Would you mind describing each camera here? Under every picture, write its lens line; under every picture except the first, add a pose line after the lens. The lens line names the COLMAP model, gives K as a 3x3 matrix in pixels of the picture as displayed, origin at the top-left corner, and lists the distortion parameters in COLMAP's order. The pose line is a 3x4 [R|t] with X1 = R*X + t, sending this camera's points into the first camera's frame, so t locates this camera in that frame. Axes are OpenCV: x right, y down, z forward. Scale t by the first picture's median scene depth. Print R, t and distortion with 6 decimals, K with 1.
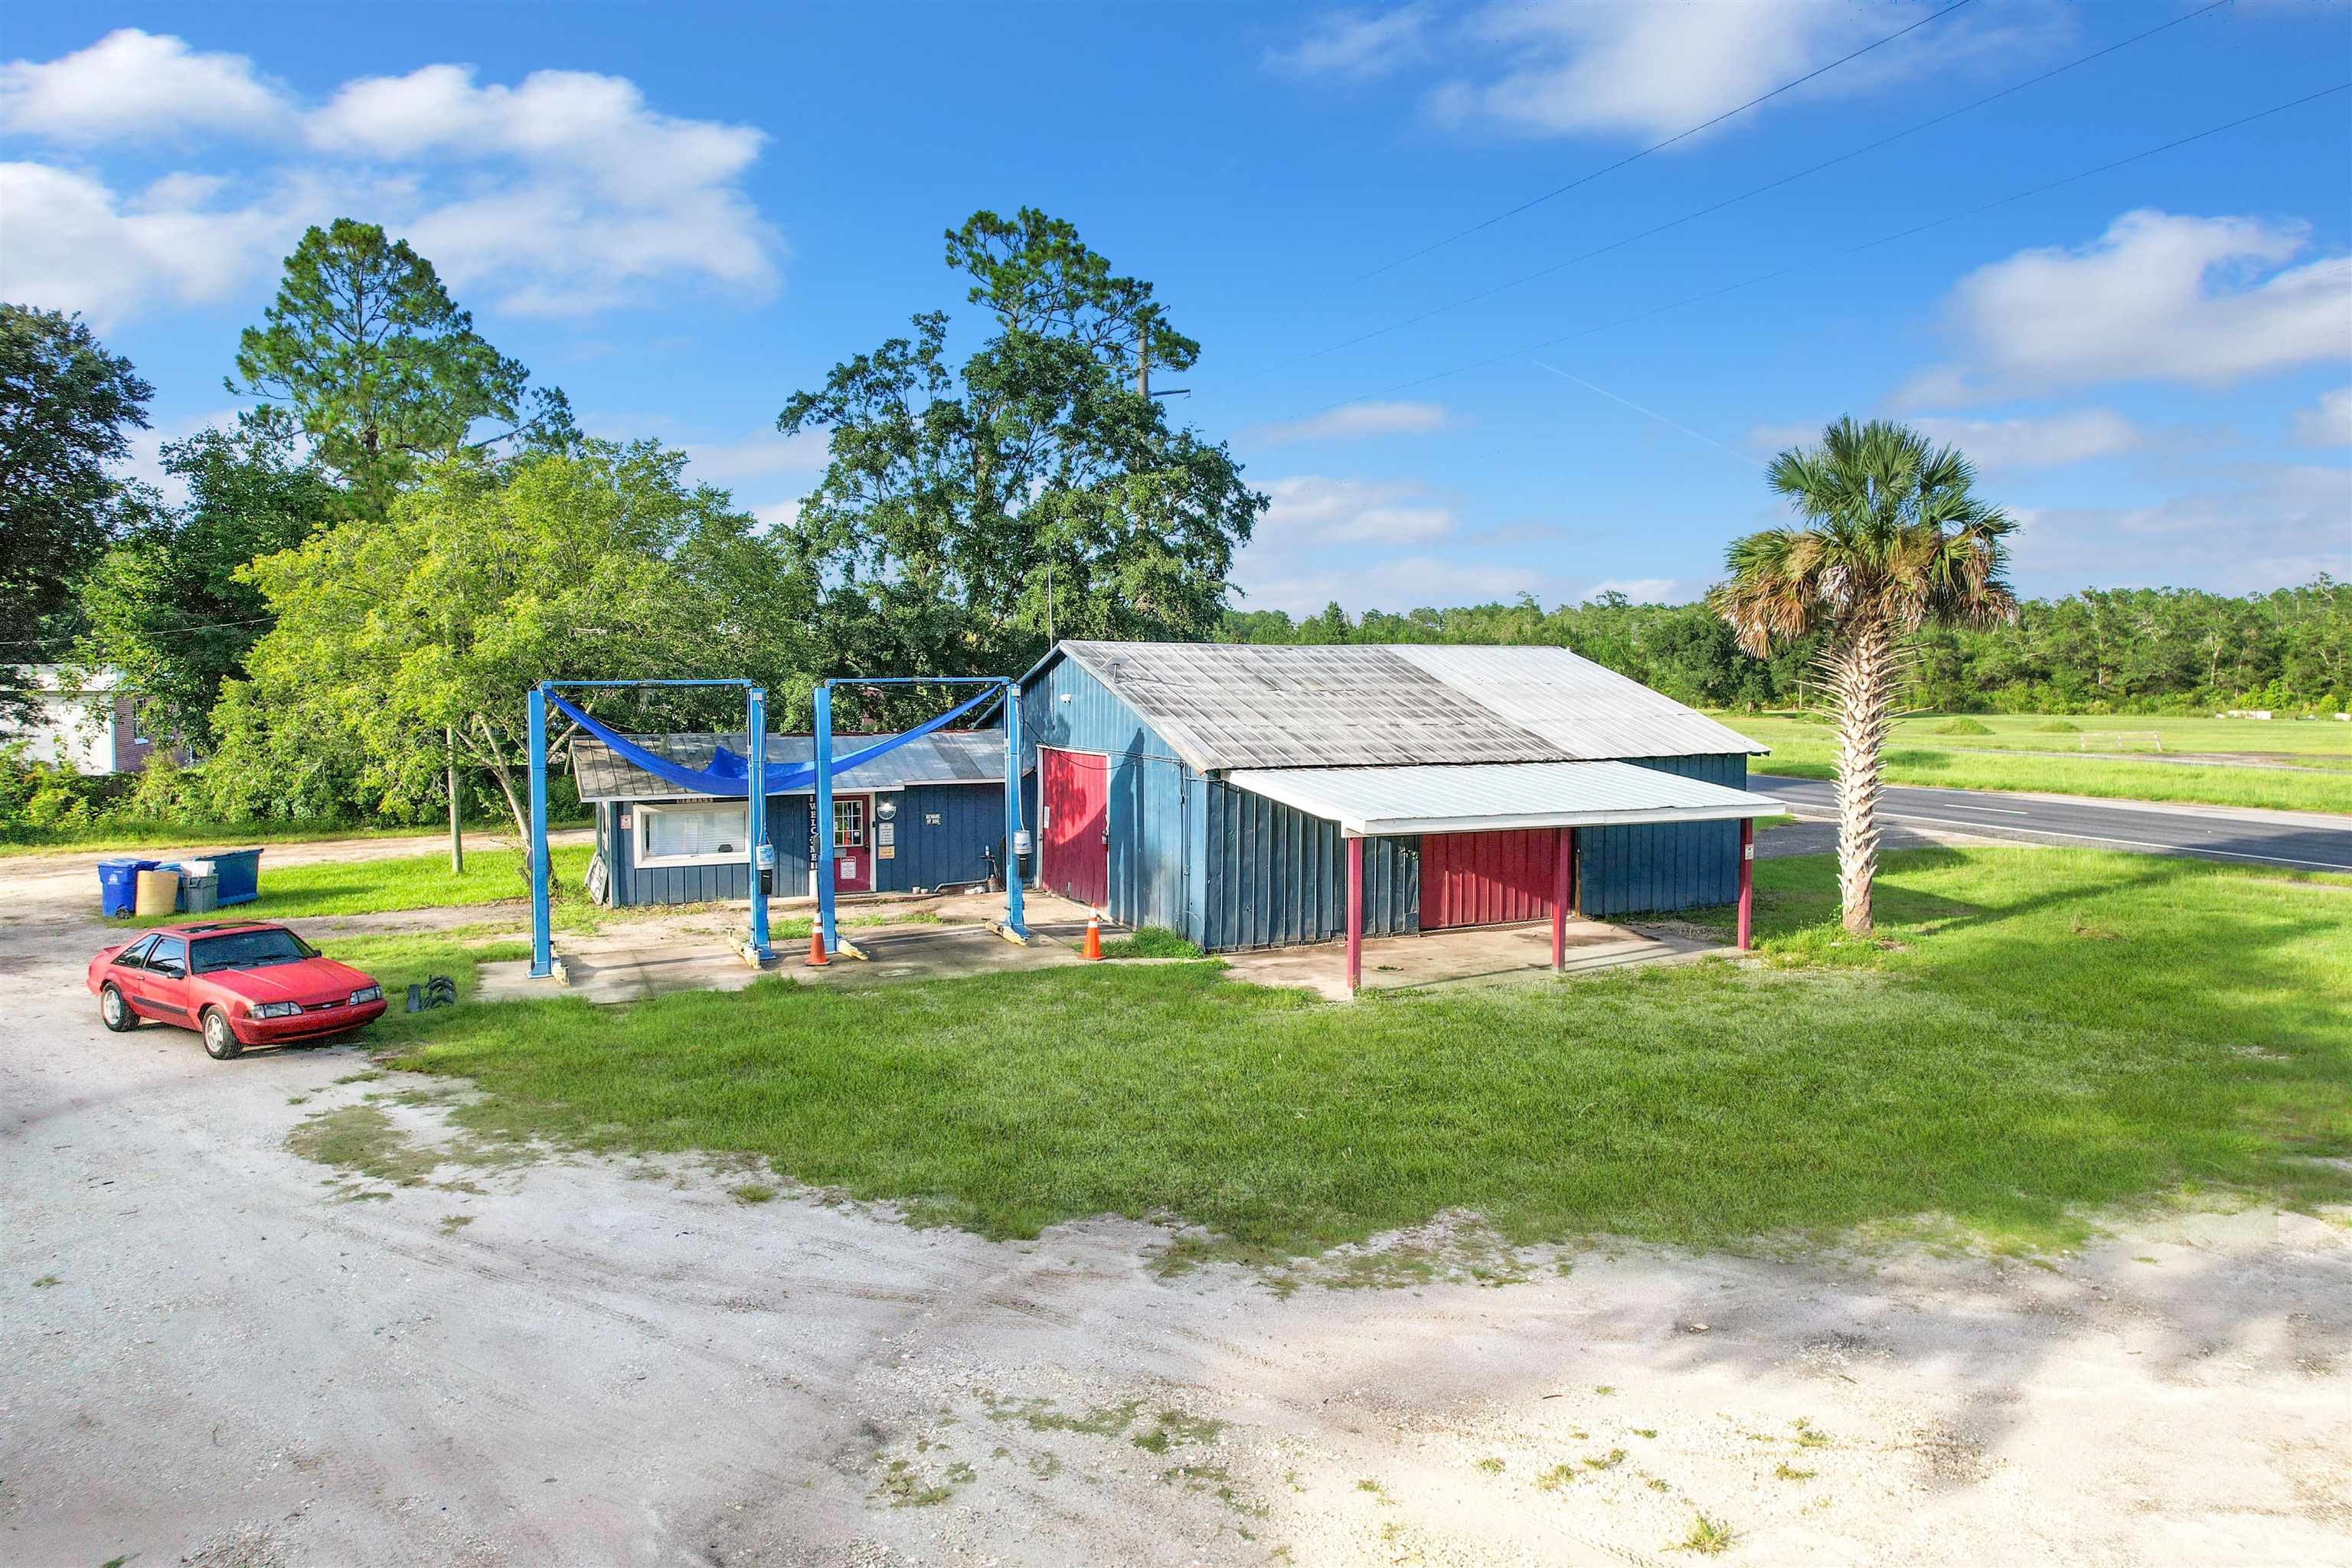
lens RADIAL K [[1501.4, 0, 1183.6], [0, 1501.4, 730.0], [0, 0, 1]] dist [-0.041054, 0.001828]
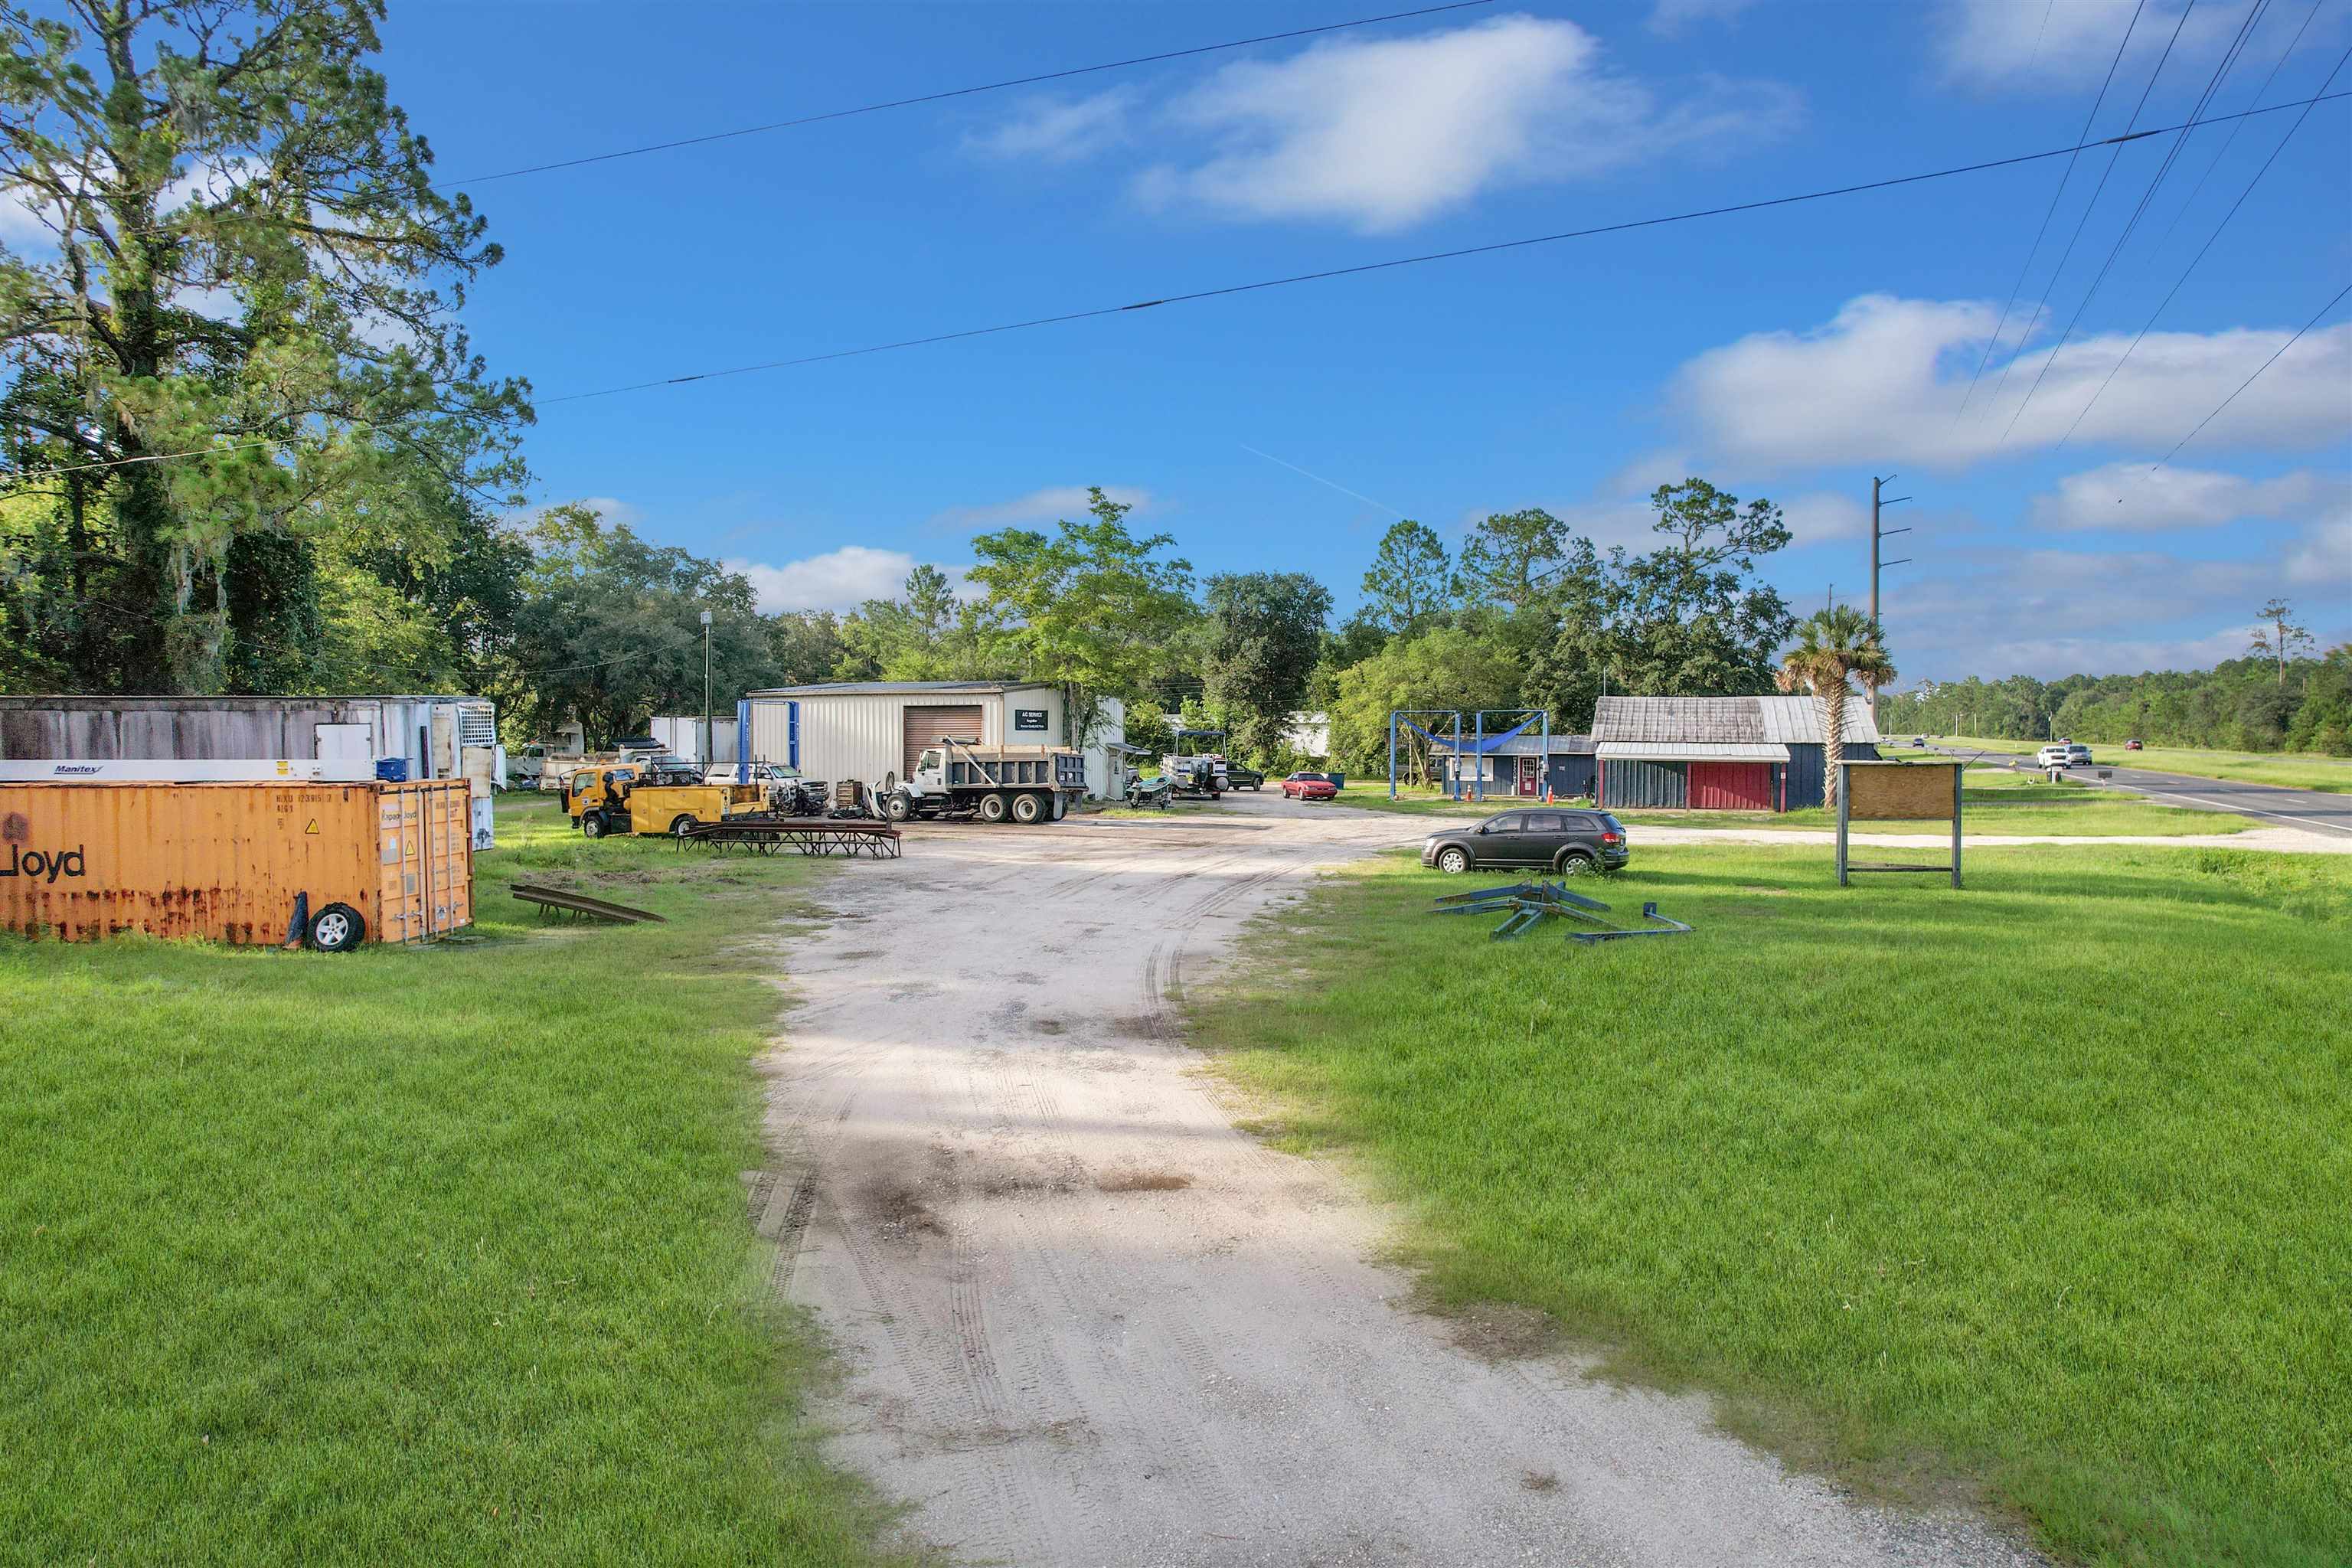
lens RADIAL K [[1501.4, 0, 1183.6], [0, 1501.4, 730.0], [0, 0, 1]] dist [-0.041054, 0.001828]
pose [[0.707279, -0.002832, -0.706929, 3.998284], [-0.021180, 0.999458, -0.025194, 0.261768], [0.706617, 0.032792, 0.706836, -4.246328]]
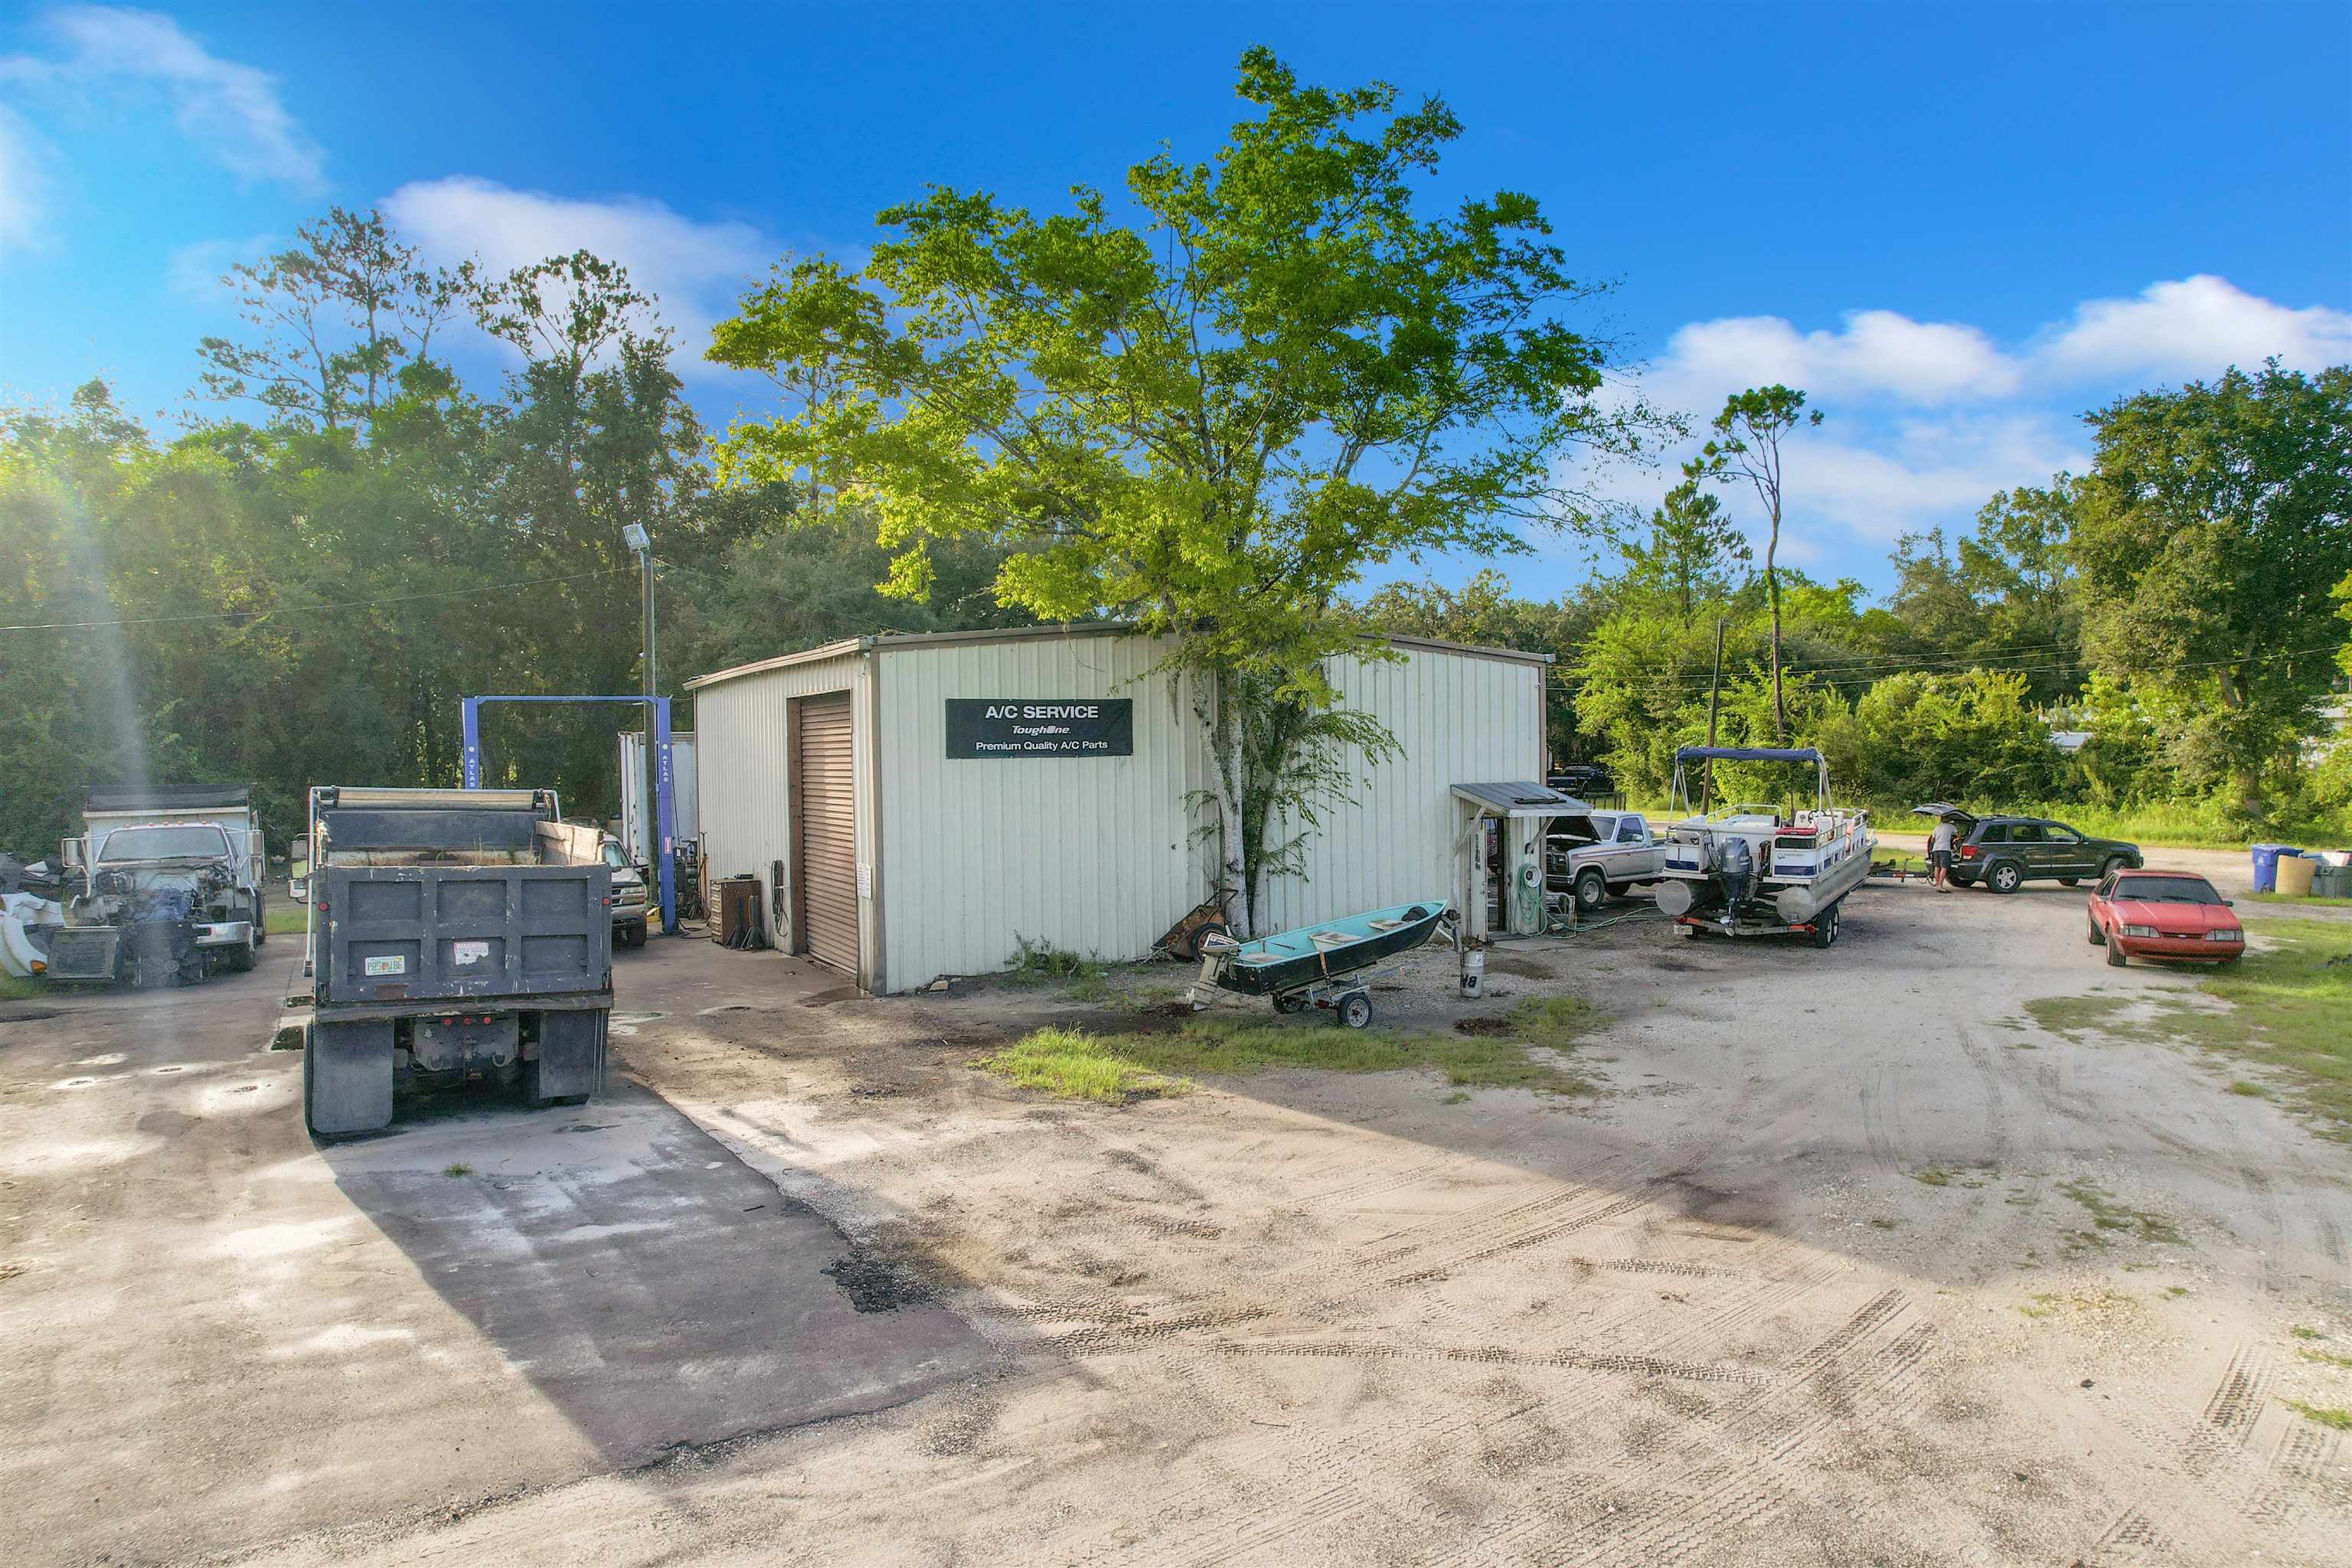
lens RADIAL K [[1501.4, 0, 1183.6], [0, 1501.4, 730.0], [0, 0, 1]] dist [-0.041054, 0.001828]
pose [[0.094623, -0.013969, -0.995415, 1.076333], [-0.018748, 0.999699, -0.015812, 0.097785], [0.995337, 0.020159, 0.094333, 0.106322]]
